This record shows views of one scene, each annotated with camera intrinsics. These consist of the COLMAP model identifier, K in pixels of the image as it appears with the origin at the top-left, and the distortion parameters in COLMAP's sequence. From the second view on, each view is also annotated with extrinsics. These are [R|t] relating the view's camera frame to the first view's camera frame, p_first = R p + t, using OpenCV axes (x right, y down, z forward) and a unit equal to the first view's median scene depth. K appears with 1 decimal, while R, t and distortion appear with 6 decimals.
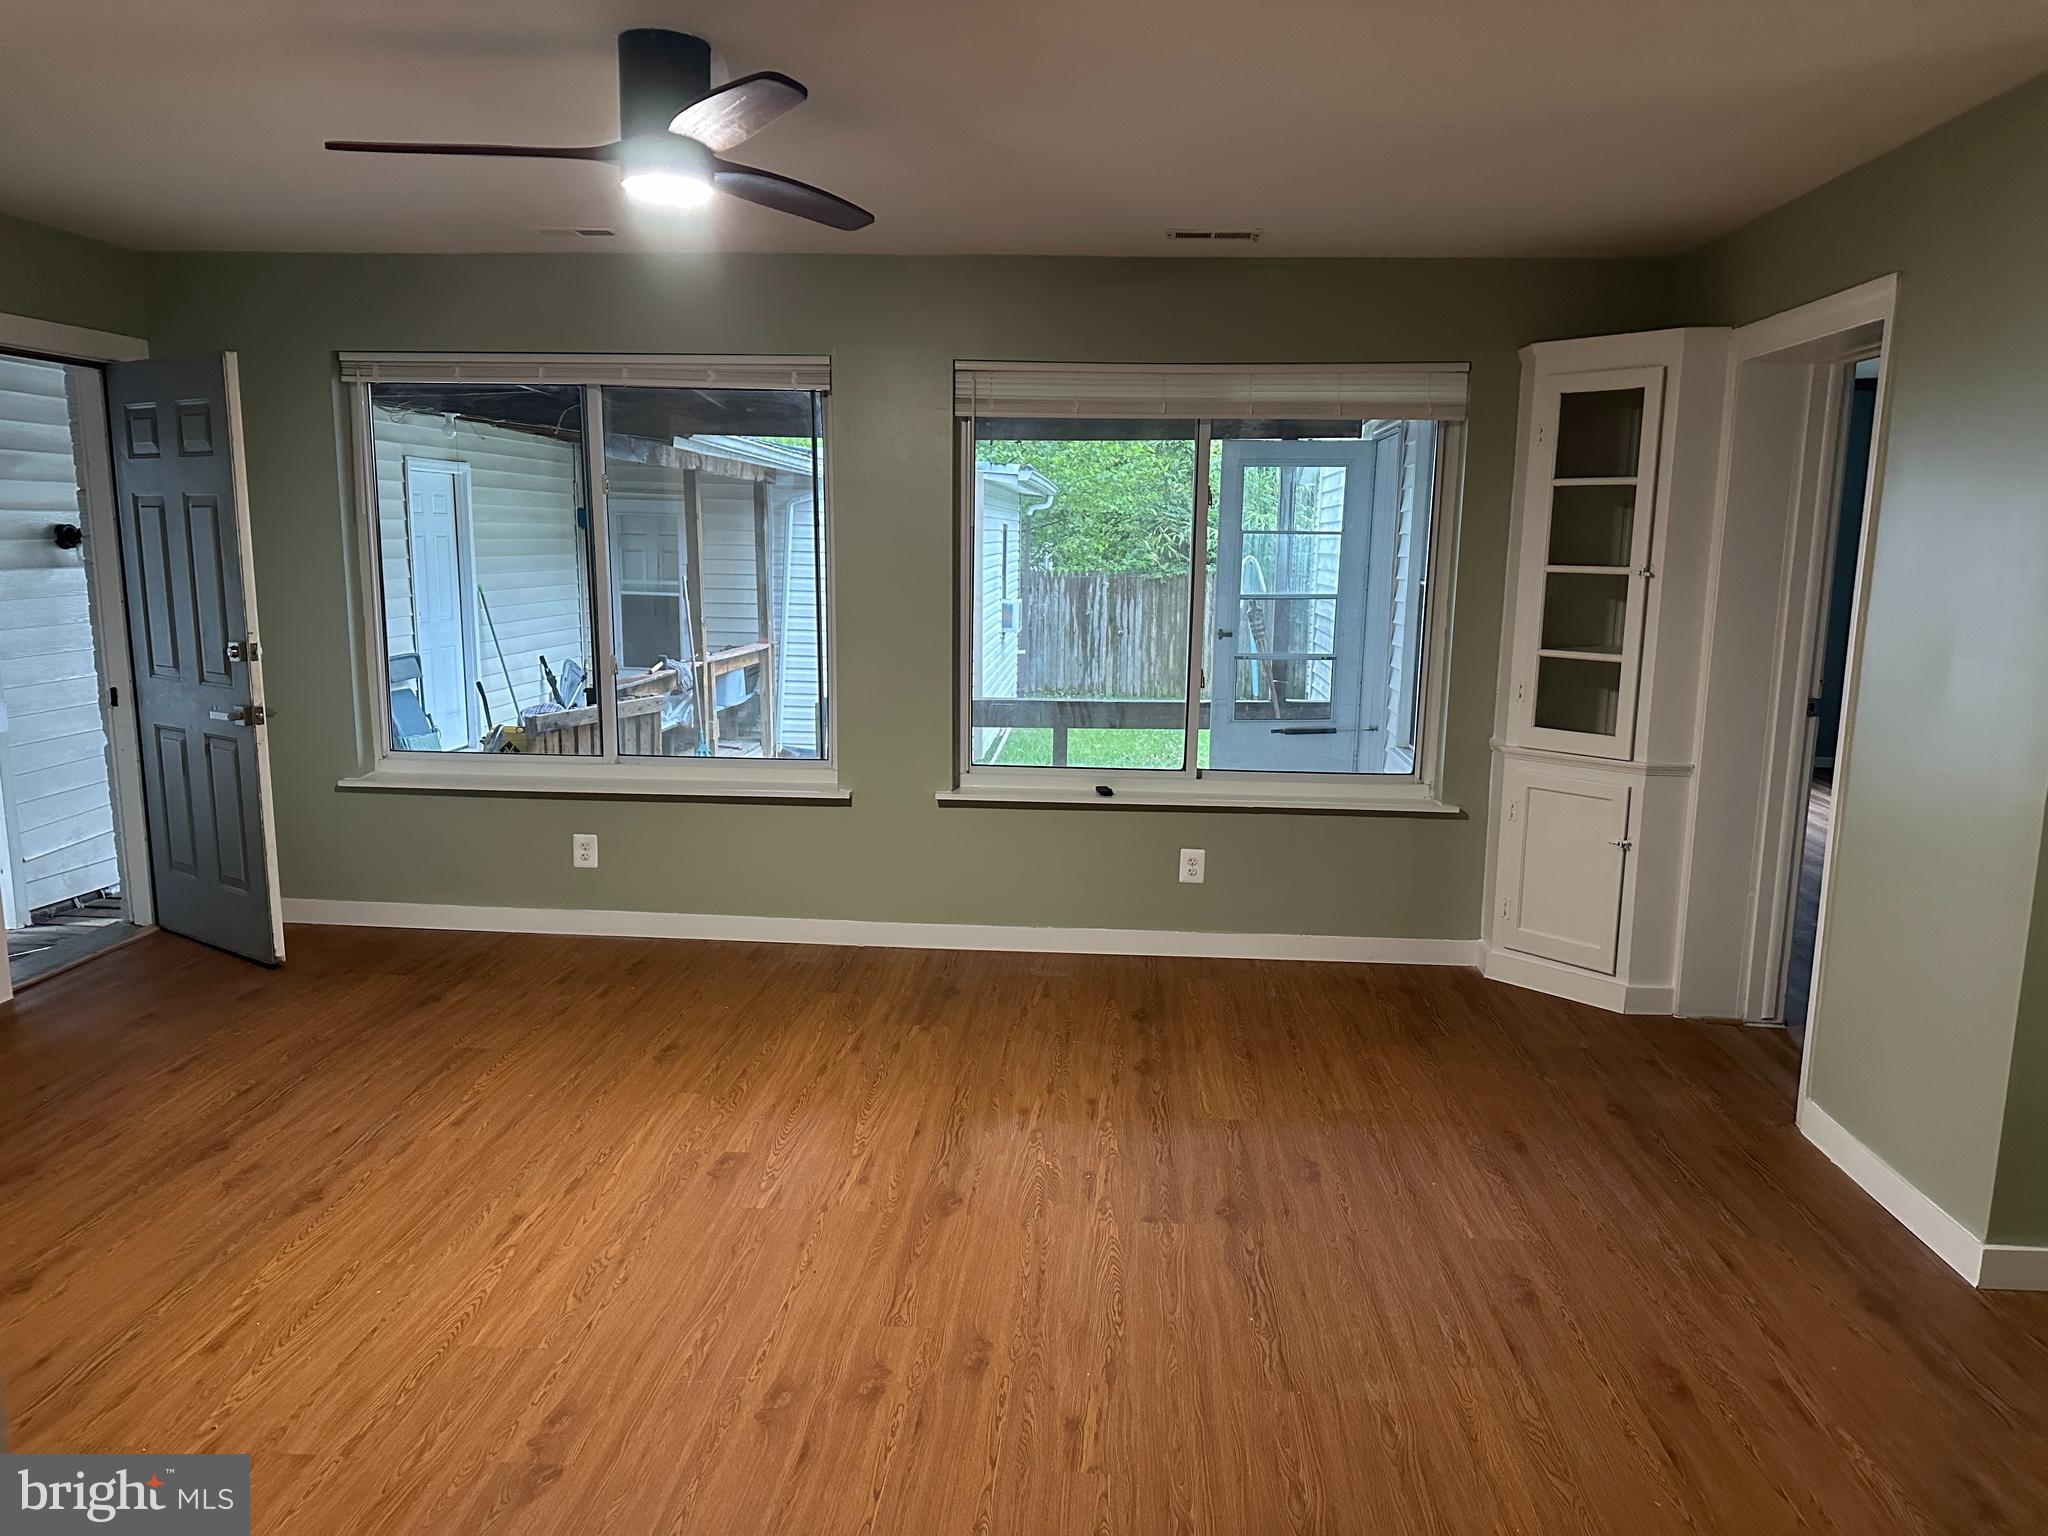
lens RADIAL K [[1424.6, 0, 1018.9], [0, 1424.6, 791.8], [0, 0, 1]] dist [0.051860, -0.060638]
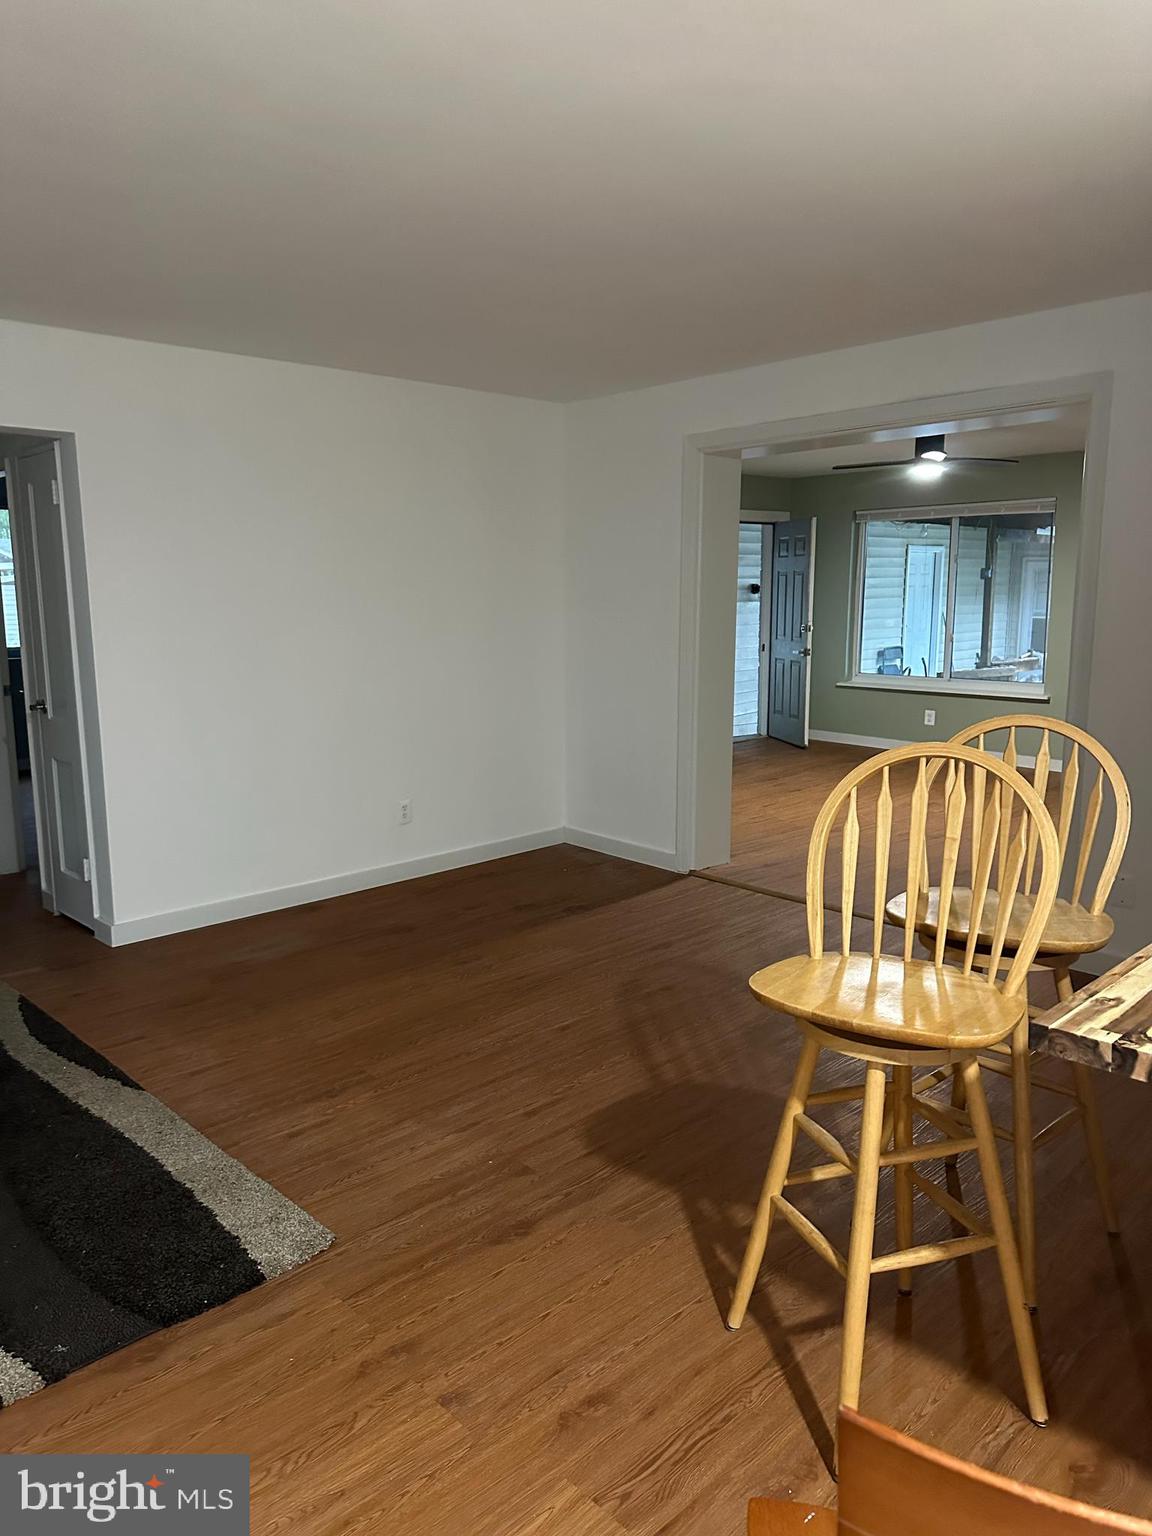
lens RADIAL K [[1068.4, 0, 532.5], [0, 1068.4, 776.6], [0, 0, 1]] dist [0.051860, -0.060638]
pose [[0.711918, 0.101432, -0.694899, 0.543412], [-0.105131, 0.993757, 0.037350, 0.164367], [0.694349, 0.046465, 0.718137, -0.820041]]
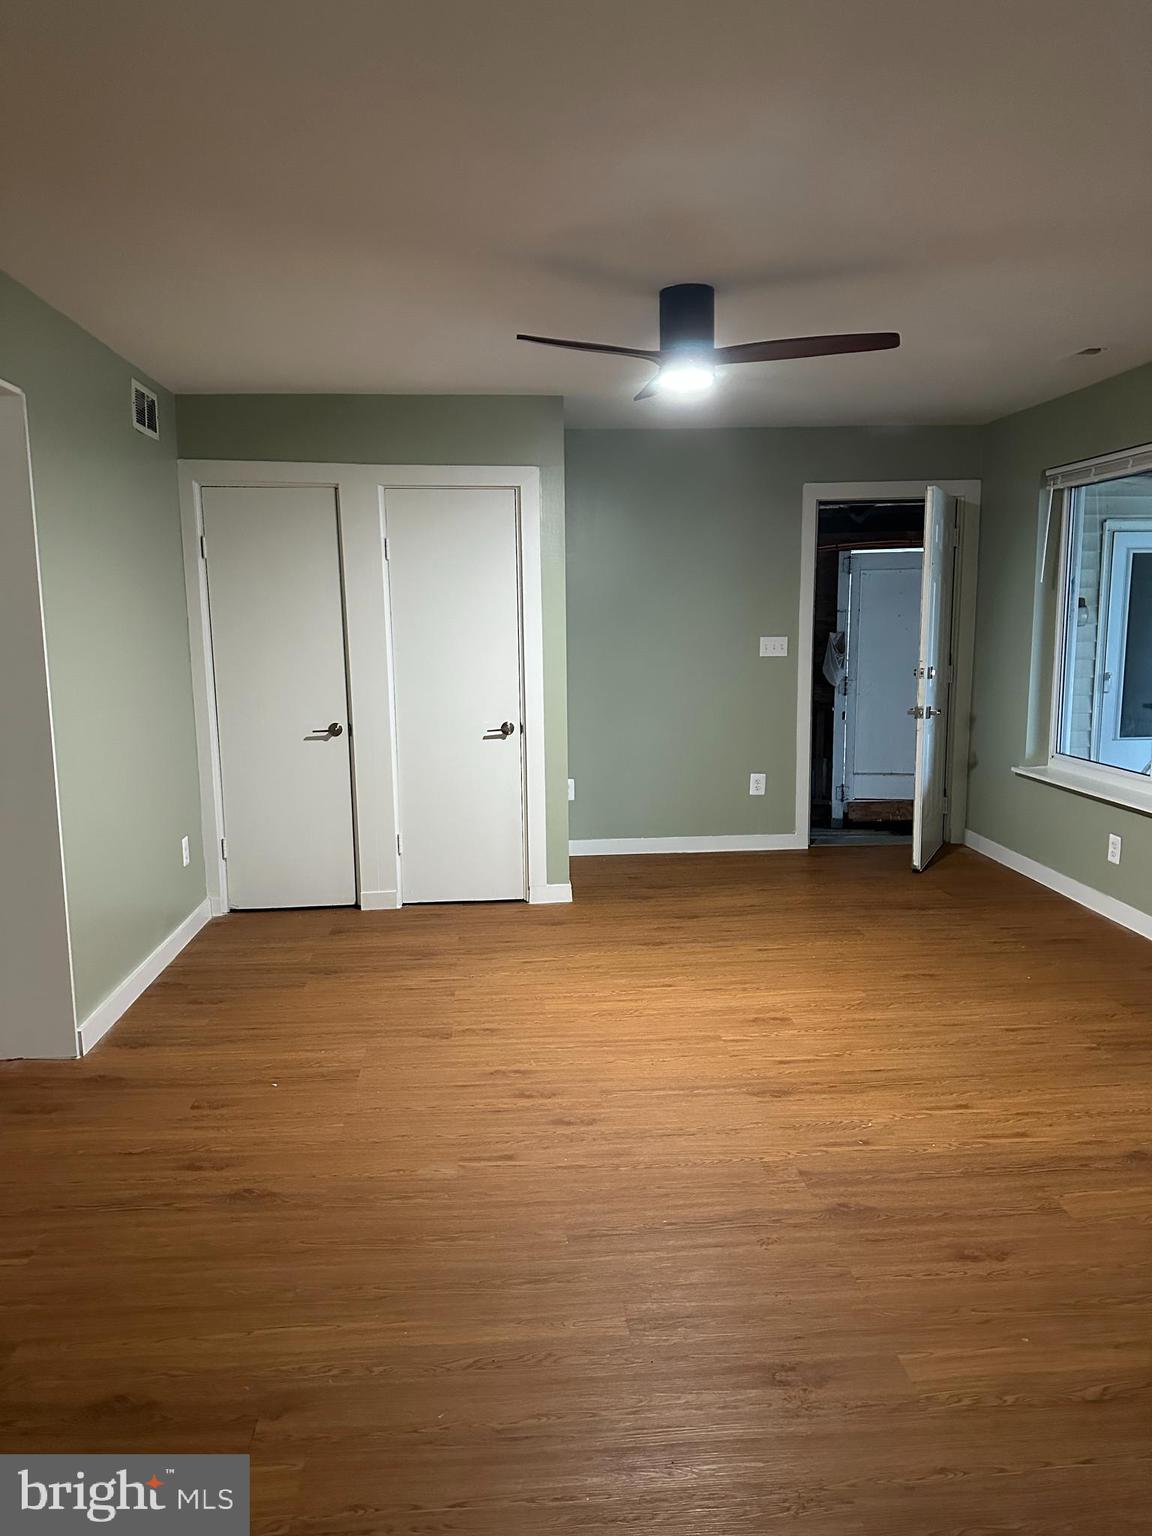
lens RADIAL K [[1068.4, 0, 572.1], [0, 1068.4, 766.6], [0, 0, 1]] dist [0.051860, -0.060638]
pose [[0.150519, 0.130124, -0.980006, 0.626359], [-0.166428, 0.980487, 0.104627, -0.057738], [0.974498, 0.147352, 0.169238, 0.450771]]
